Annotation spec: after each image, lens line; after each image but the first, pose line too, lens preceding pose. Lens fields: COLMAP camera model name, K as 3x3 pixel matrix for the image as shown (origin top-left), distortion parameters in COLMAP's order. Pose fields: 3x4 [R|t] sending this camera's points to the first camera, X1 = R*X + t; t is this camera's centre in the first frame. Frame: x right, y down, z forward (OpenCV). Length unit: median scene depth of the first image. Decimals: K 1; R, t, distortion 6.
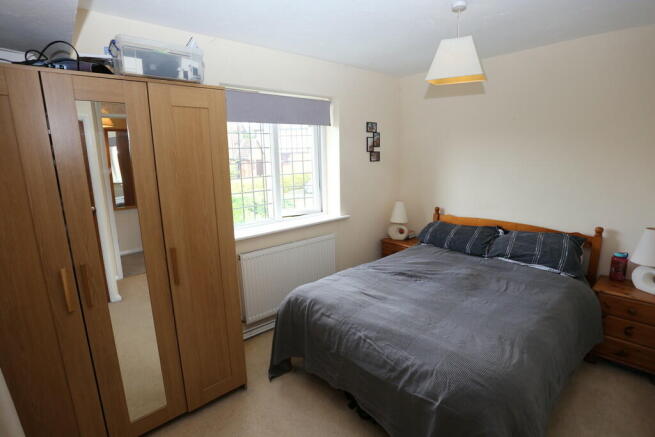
lens RADIAL K [[323.2, 0, 324.9], [0, 323.2, 219.2], [0, 0, 1]] dist [-0.081601, 0.039431]
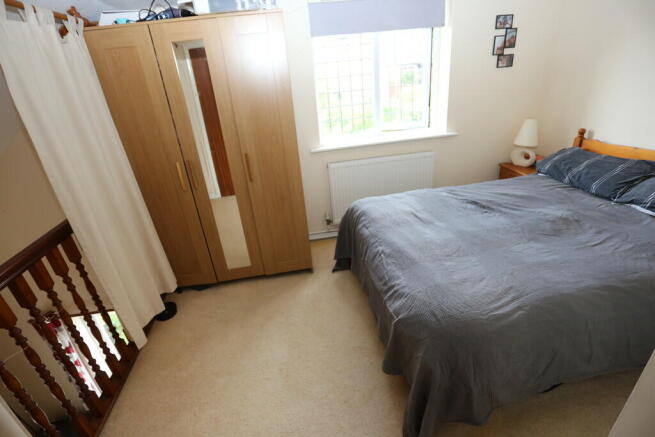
lens RADIAL K [[323.2, 0, 324.9], [0, 323.2, 219.2], [0, 0, 1]] dist [-0.081601, 0.039431]
pose [[0.842359, 0.184175, -0.506469, 0.335318], [-0.038326, 0.957884, 0.284586, -0.024590], [0.537552, -0.220313, 0.813941, 0.027803]]
